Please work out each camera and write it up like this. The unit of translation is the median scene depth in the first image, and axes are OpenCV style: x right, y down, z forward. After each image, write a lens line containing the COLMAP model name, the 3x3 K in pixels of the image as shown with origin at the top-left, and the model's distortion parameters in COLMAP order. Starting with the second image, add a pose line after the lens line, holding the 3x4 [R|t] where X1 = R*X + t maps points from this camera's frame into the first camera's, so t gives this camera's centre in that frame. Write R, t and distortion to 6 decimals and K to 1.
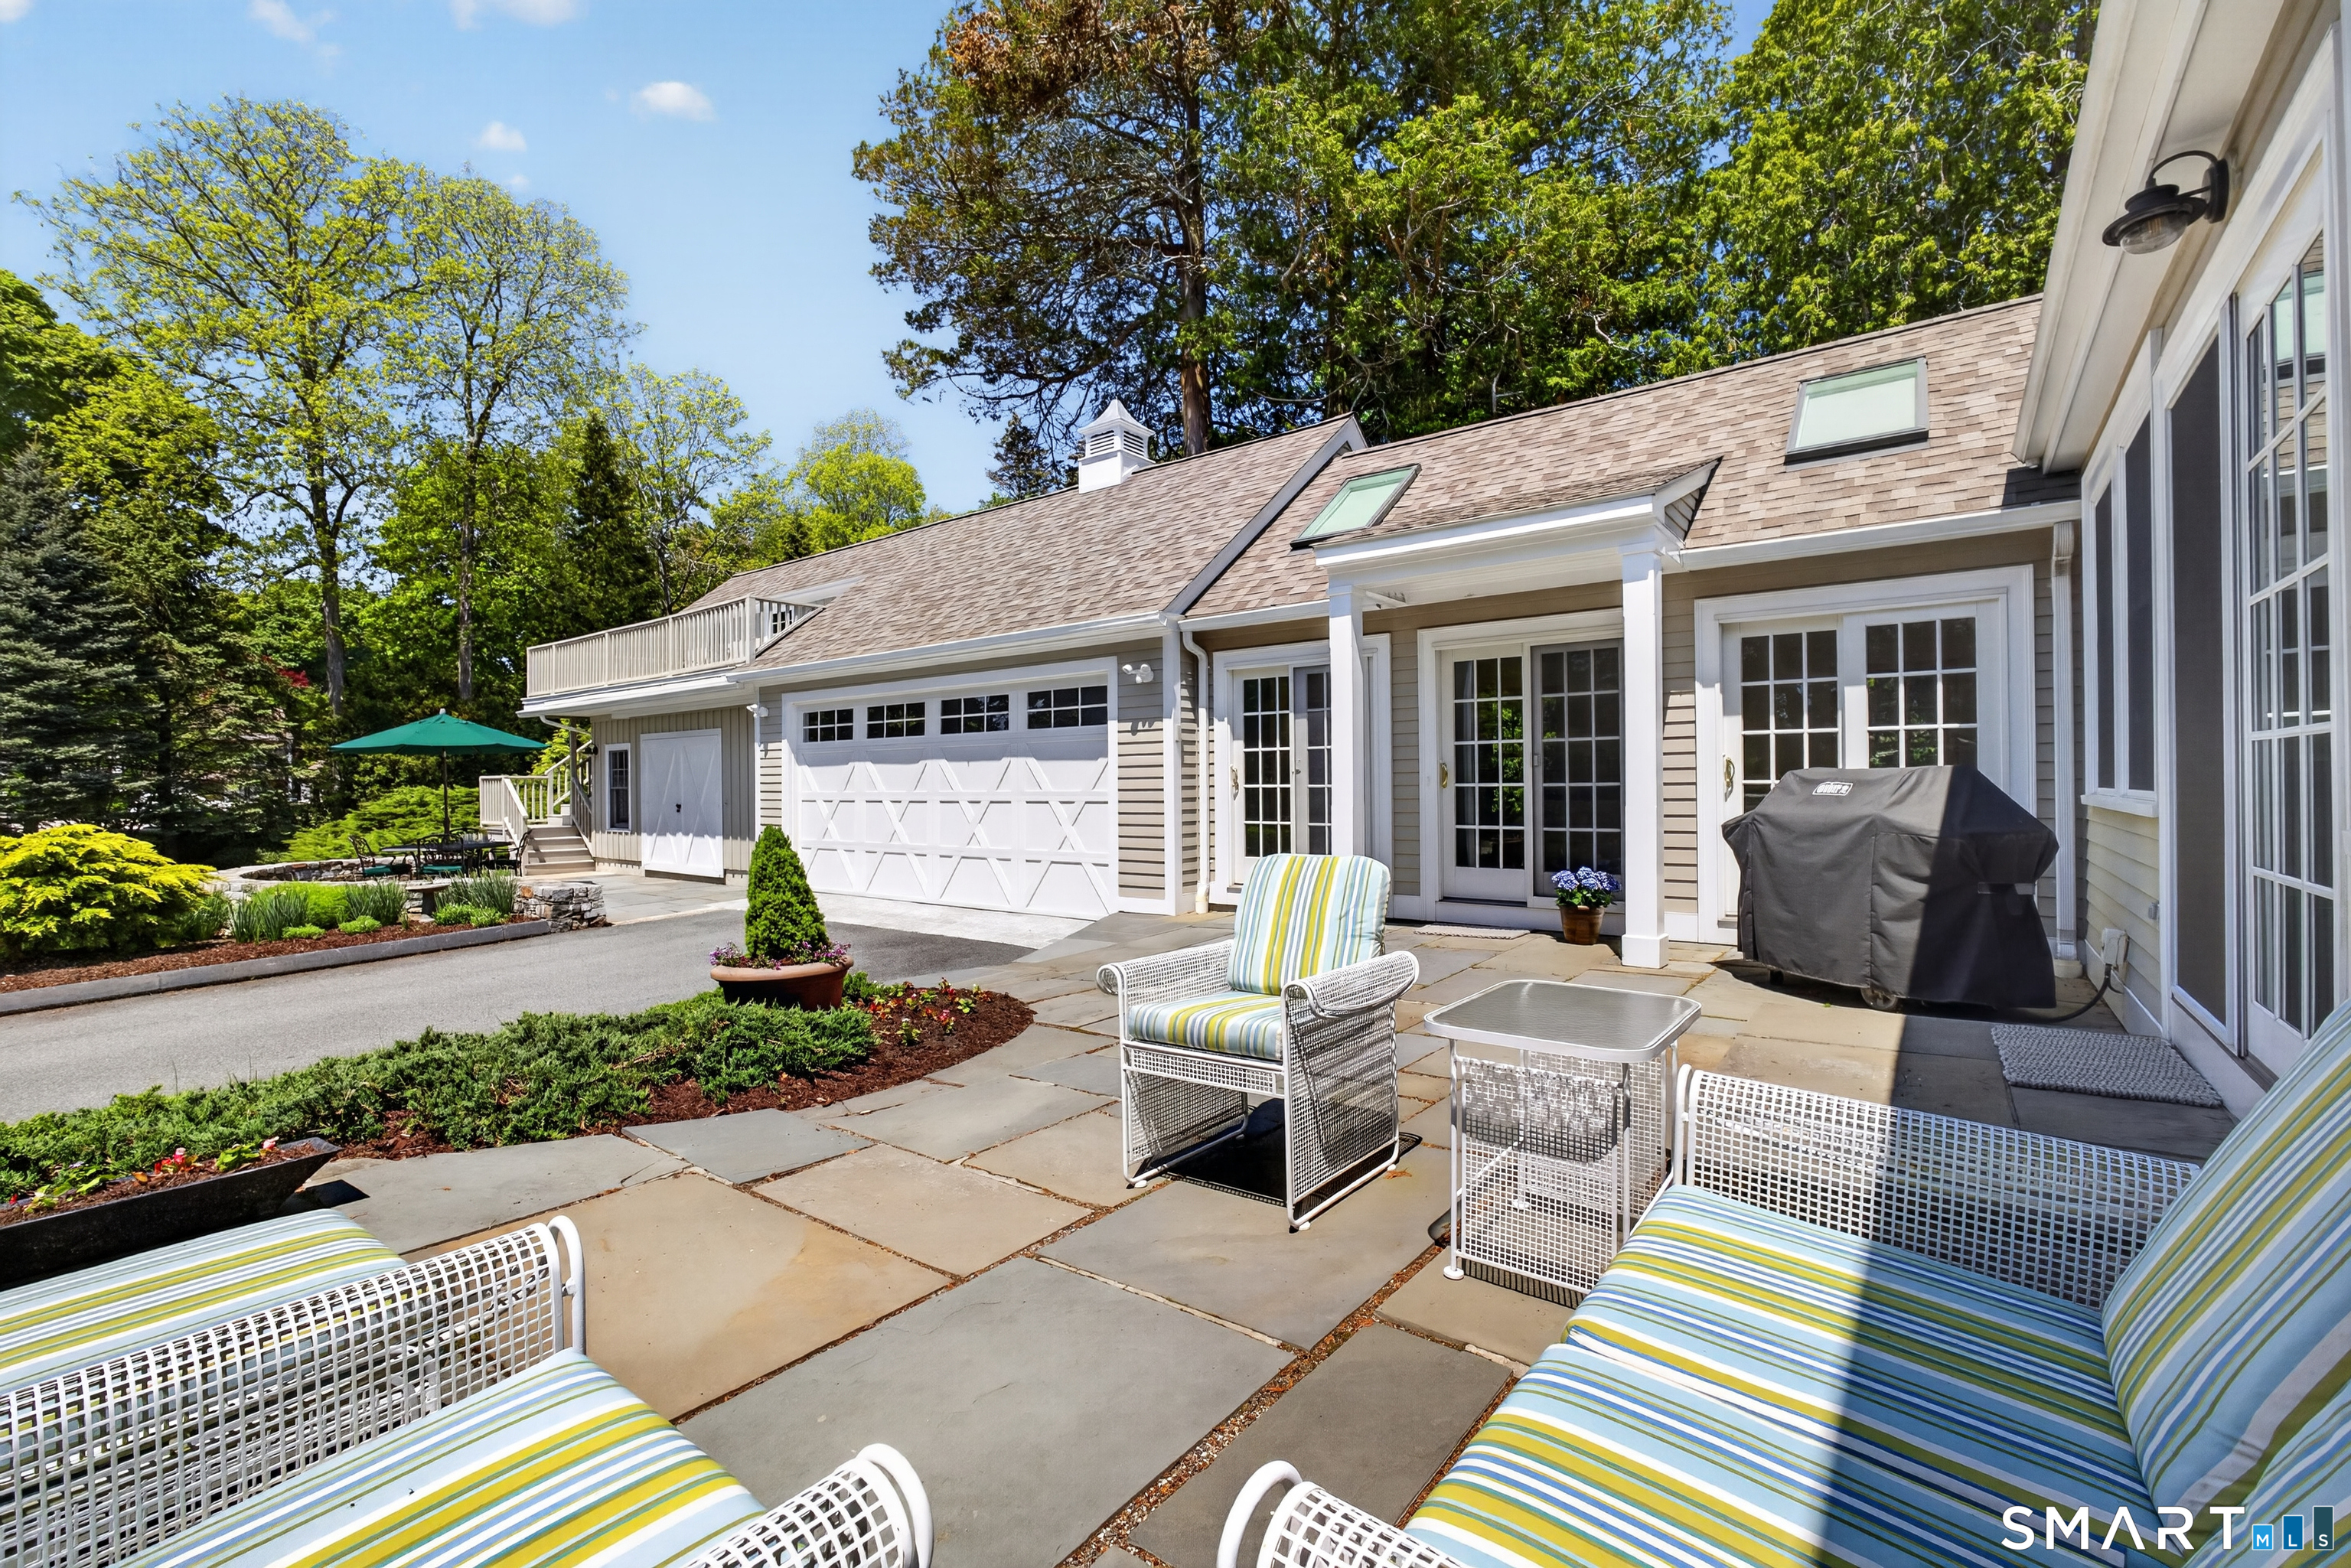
lens RADIAL K [[1007.5, 0, 1175.5], [0, 1007.5, 784.0], [0, 0, 1]] dist [-0.014857, -0.000133]
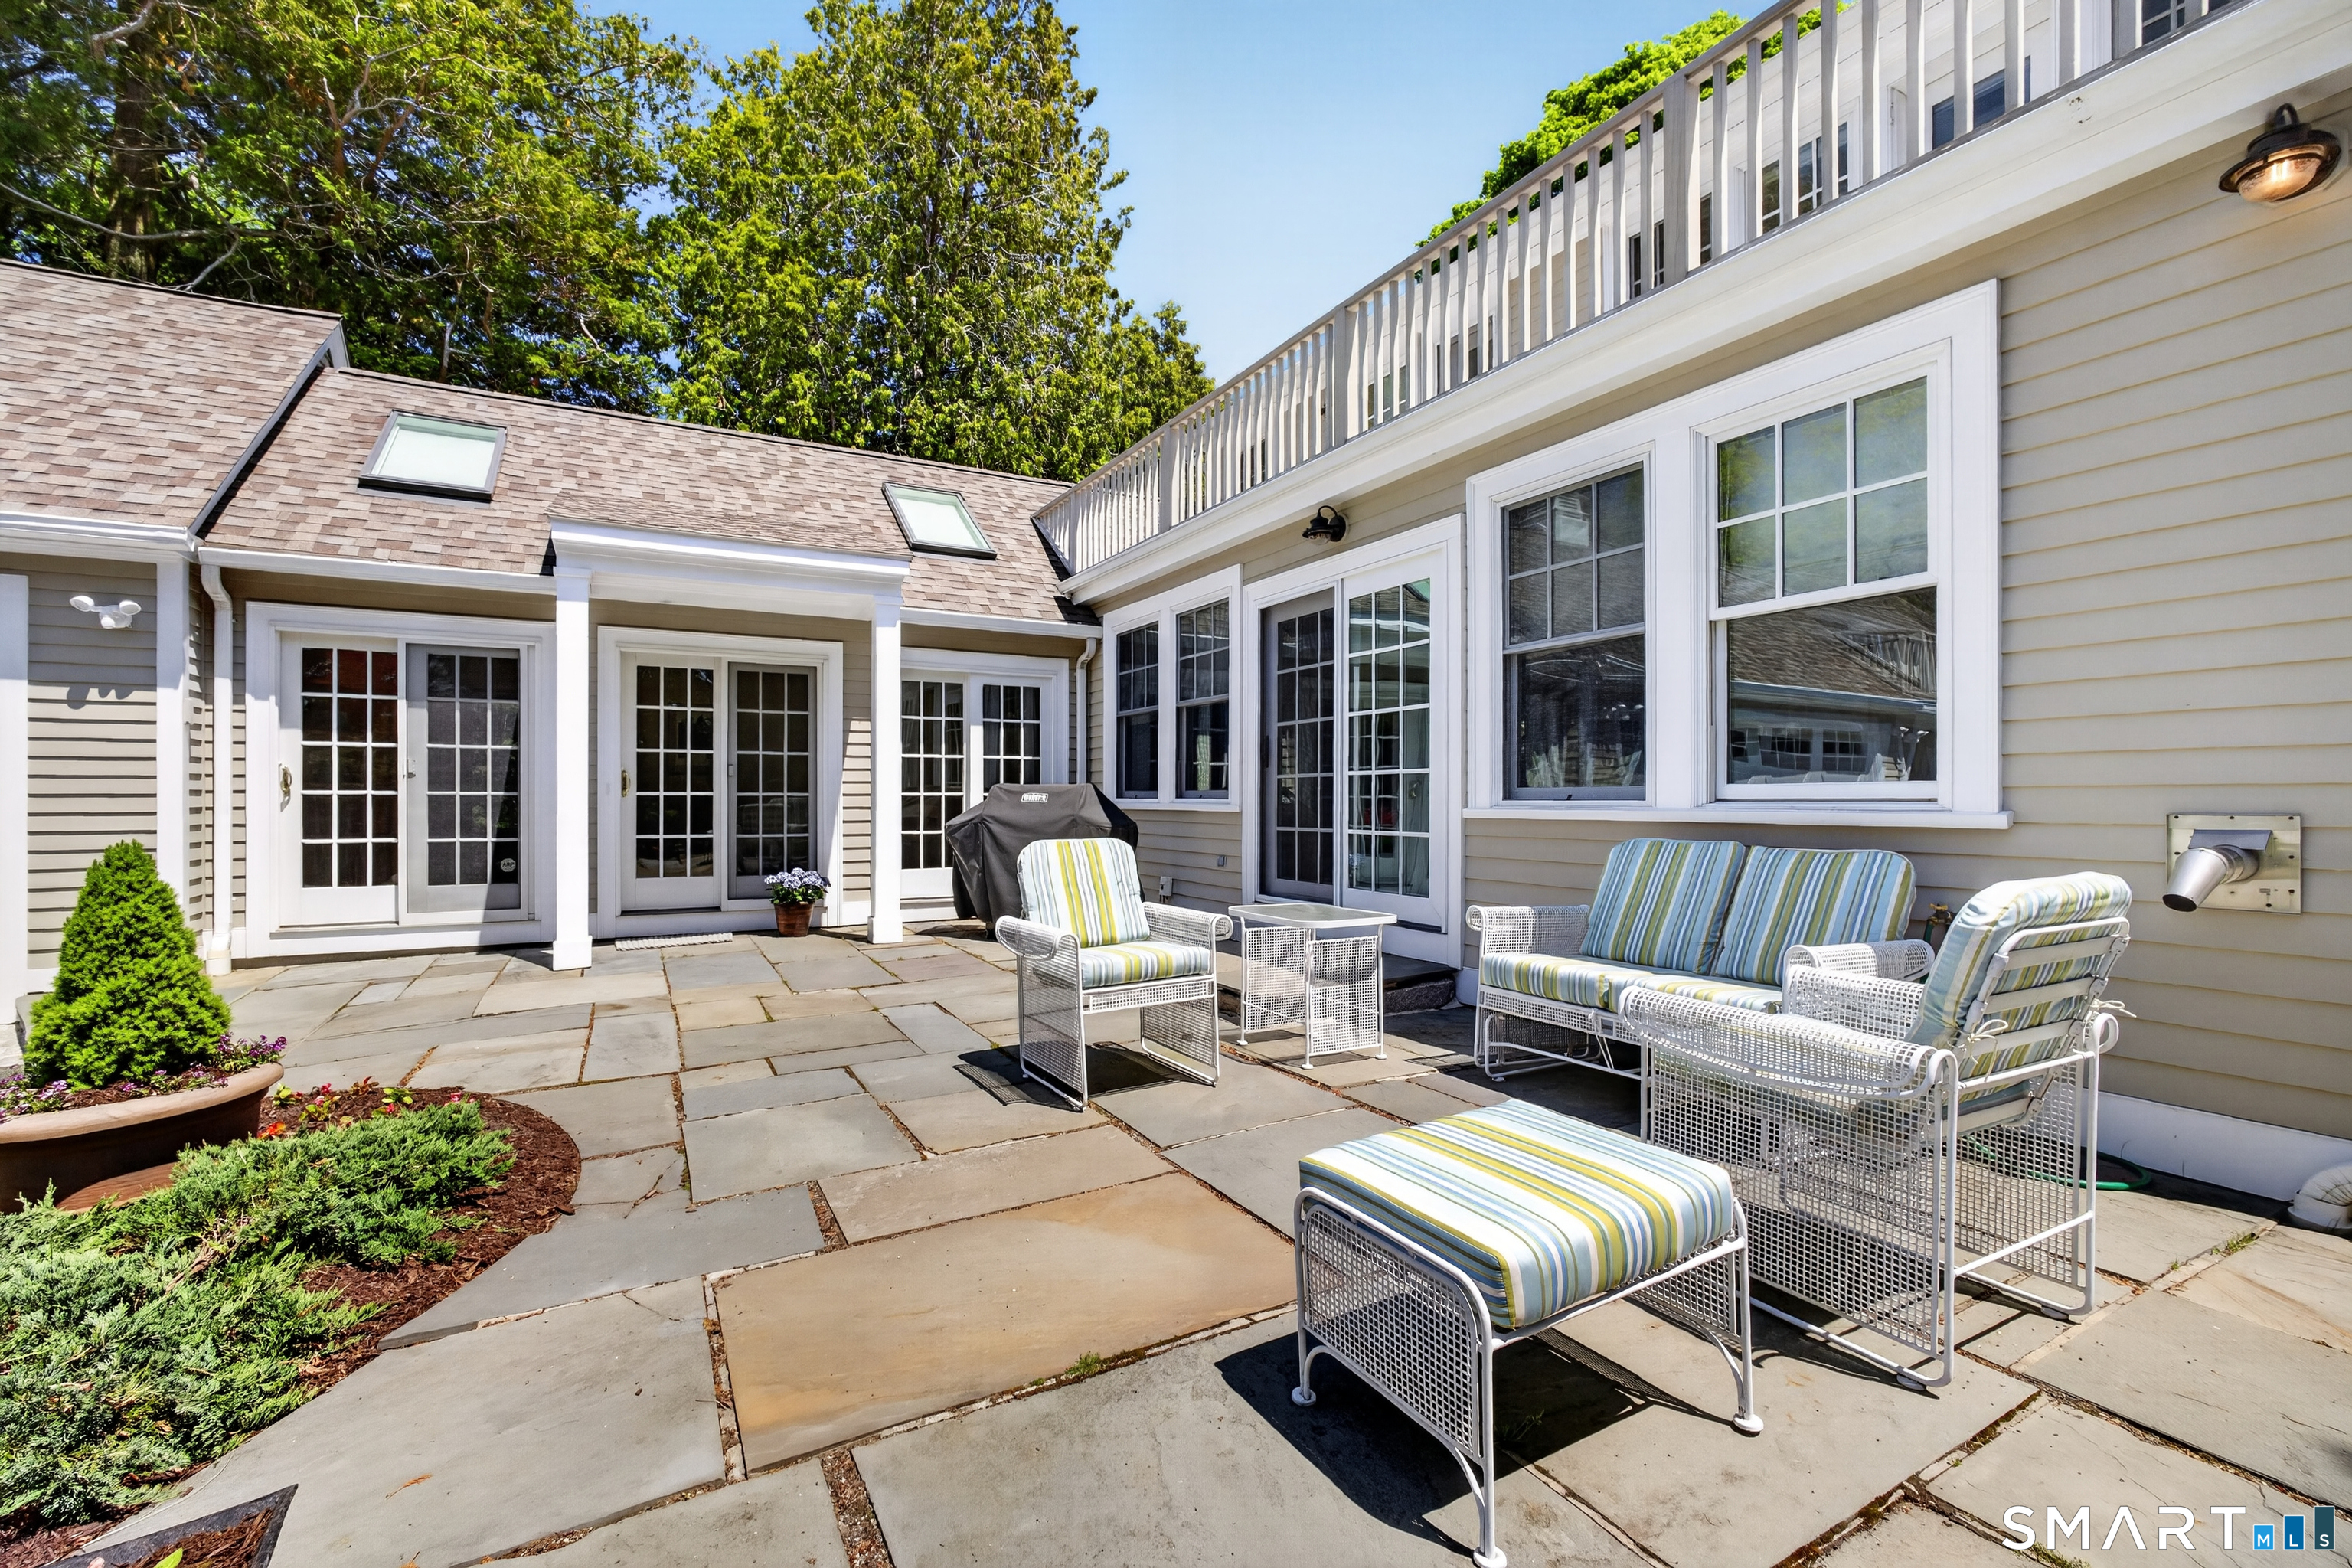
lens RADIAL K [[1009.4, 0, 1173.0], [0, 1009.4, 799.9], [0, 0, 1]] dist [-0.005019, 0.000449]
pose [[0.401883, 0.008033, 0.915656, -0.401740], [-0.005801, 0.999964, -0.006226, 0.010214], [-0.915673, -0.002810, 0.401915, 0.144722]]
